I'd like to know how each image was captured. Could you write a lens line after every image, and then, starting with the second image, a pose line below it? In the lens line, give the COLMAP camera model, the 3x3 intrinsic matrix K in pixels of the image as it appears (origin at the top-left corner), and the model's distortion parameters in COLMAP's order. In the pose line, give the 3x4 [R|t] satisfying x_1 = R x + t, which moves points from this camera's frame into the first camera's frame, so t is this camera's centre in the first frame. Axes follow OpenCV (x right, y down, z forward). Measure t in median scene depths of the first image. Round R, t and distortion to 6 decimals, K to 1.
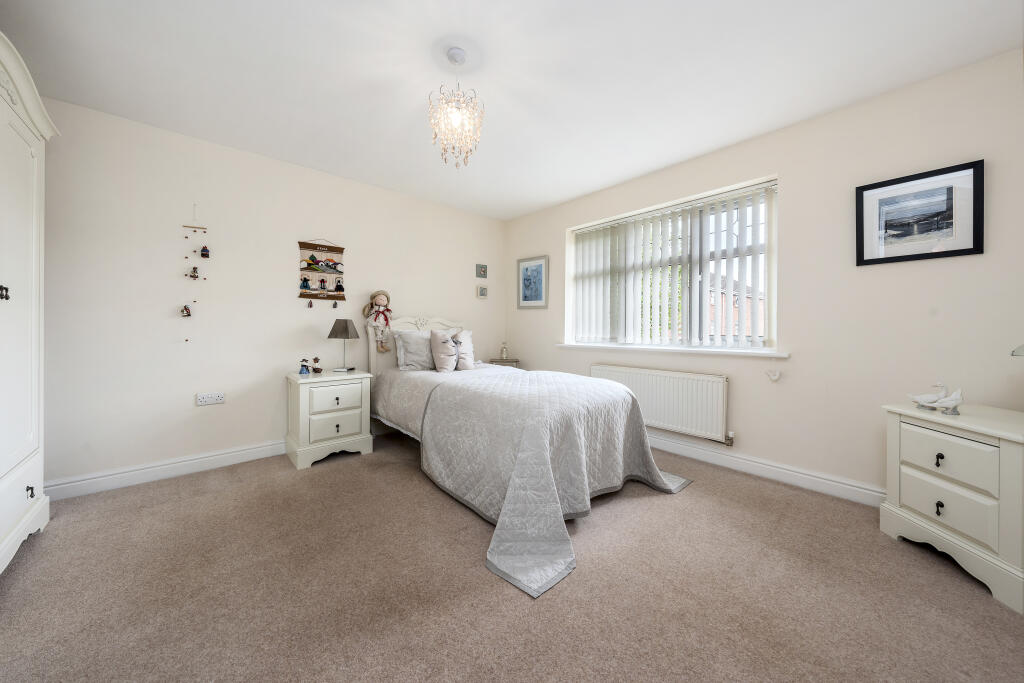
lens RADIAL K [[357.2, 0, 512.0], [0, 357.2, 341.5], [0, 0, 1]] dist [0.000815, 0.000044]
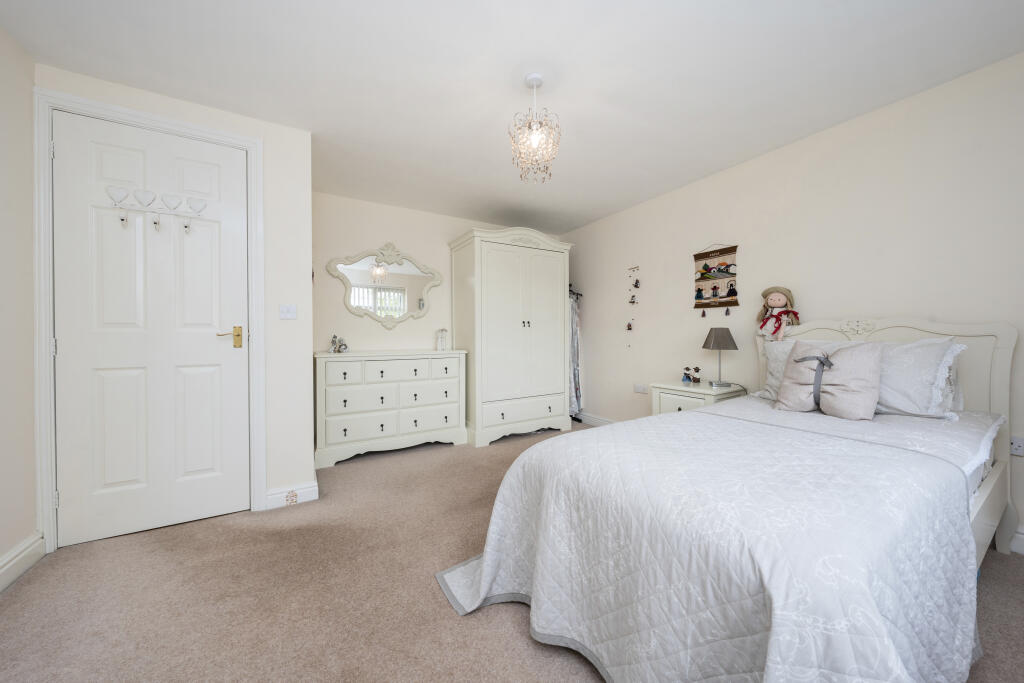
lens RADIAL K [[357.2, 0, 512.0], [0, 357.2, 341.5], [0, 0, 1]] dist [0.000815, 0.000044]
pose [[-0.167035, 0.011473, -0.985884, 0.505972], [-0.027090, 0.999501, 0.016221, -0.028501], [0.985579, 0.029417, -0.166641, 0.638627]]
